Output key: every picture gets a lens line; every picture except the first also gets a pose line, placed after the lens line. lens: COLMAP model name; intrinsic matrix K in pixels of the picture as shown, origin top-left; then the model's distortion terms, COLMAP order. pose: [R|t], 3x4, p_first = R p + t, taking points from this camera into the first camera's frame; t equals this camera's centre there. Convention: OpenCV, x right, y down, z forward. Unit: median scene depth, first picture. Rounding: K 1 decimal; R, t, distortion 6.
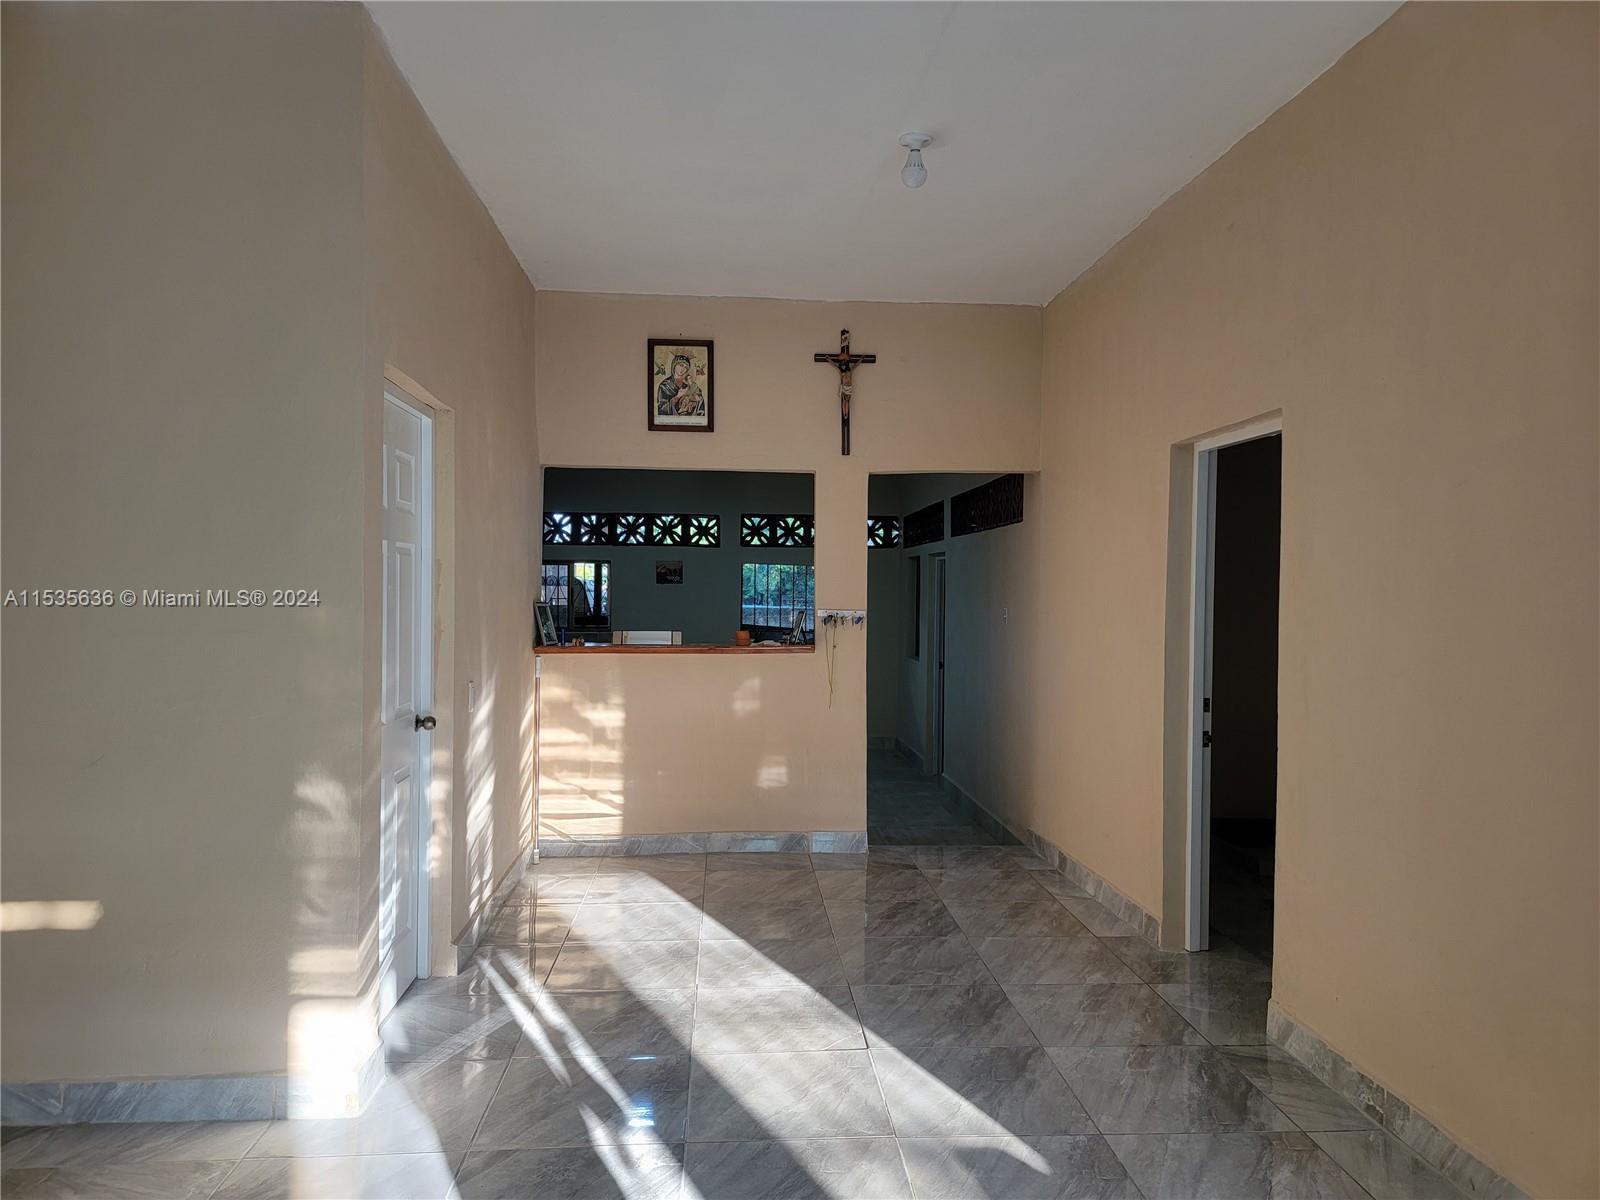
lens RADIAL K [[1112.6, 0, 776.5], [0, 1112.6, 603.3], [0, 0, 1]] dist [0.068395, -0.051296]
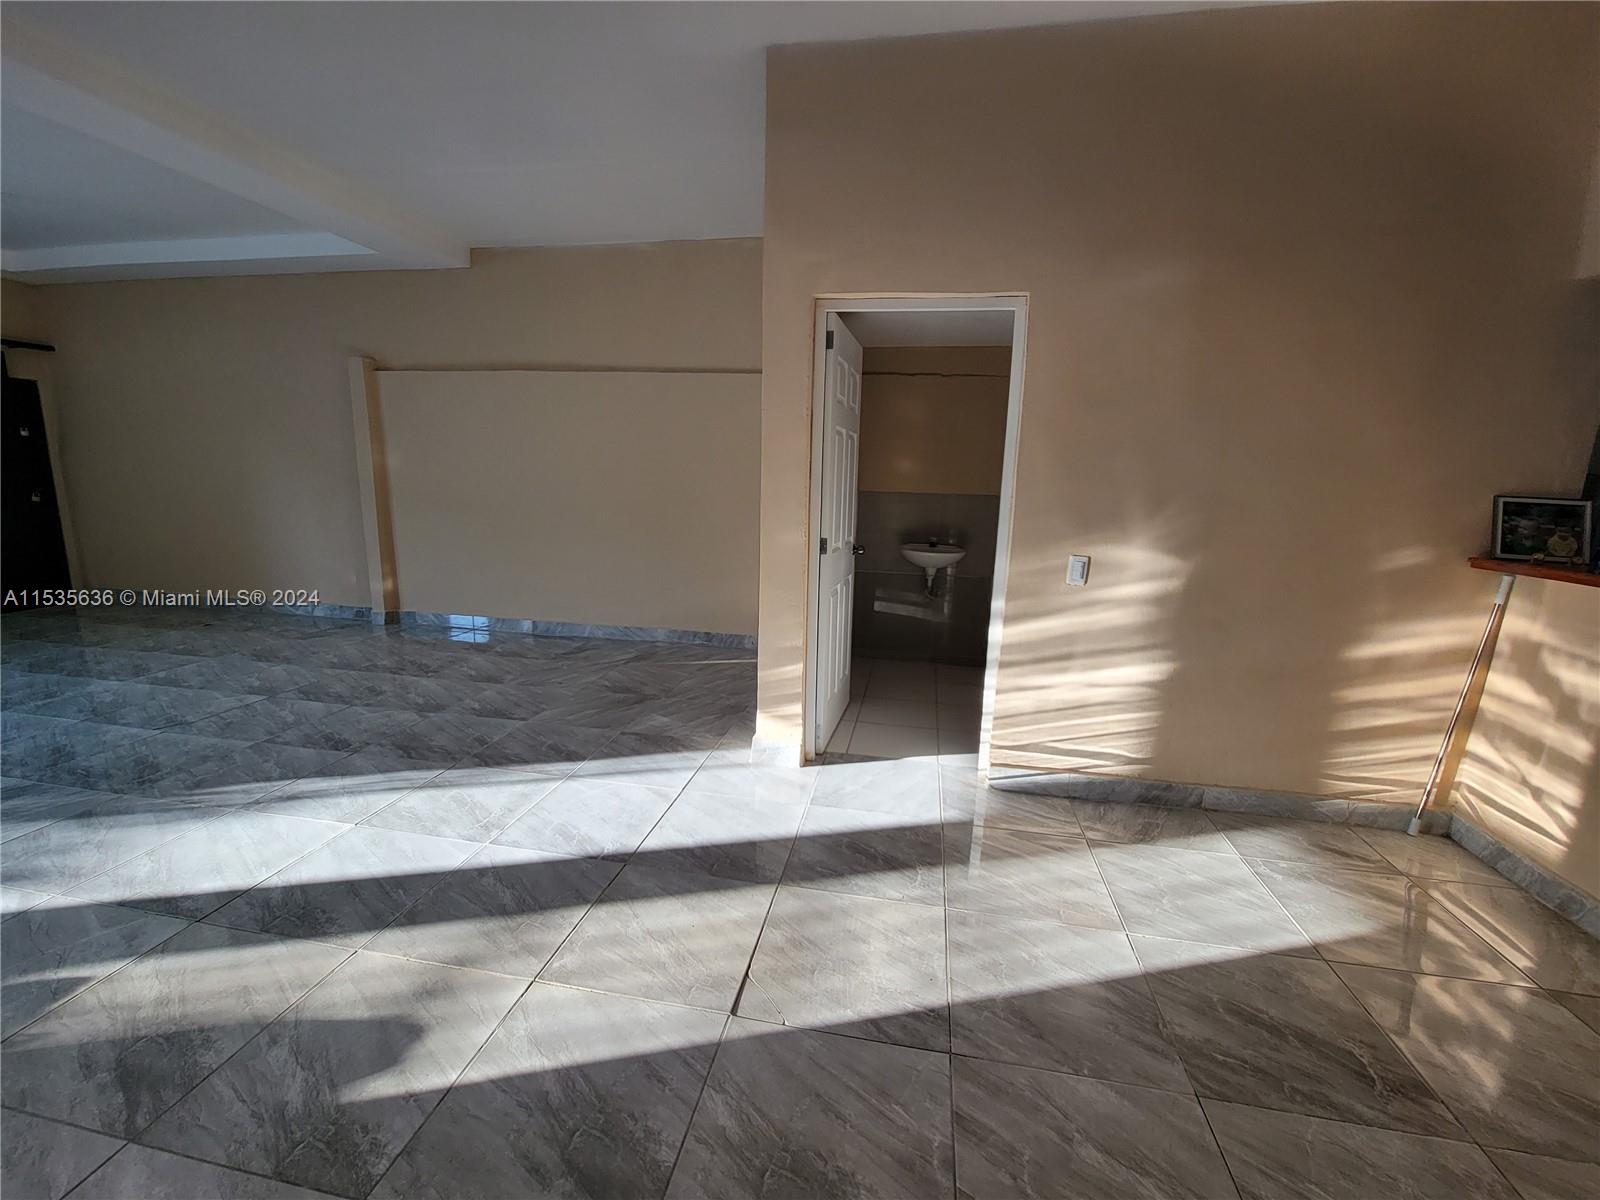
lens RADIAL K [[654.2, 0, 805.3], [0, 654.2, 598.0], [0, 0, 1]] dist [0.001491, -0.000065]
pose [[-0.237821, 0.162158, -0.957677, 0.277948], [-0.038504, 0.983617, 0.176112, 0.010929], [0.970546, 0.078758, -0.227681, 0.671196]]
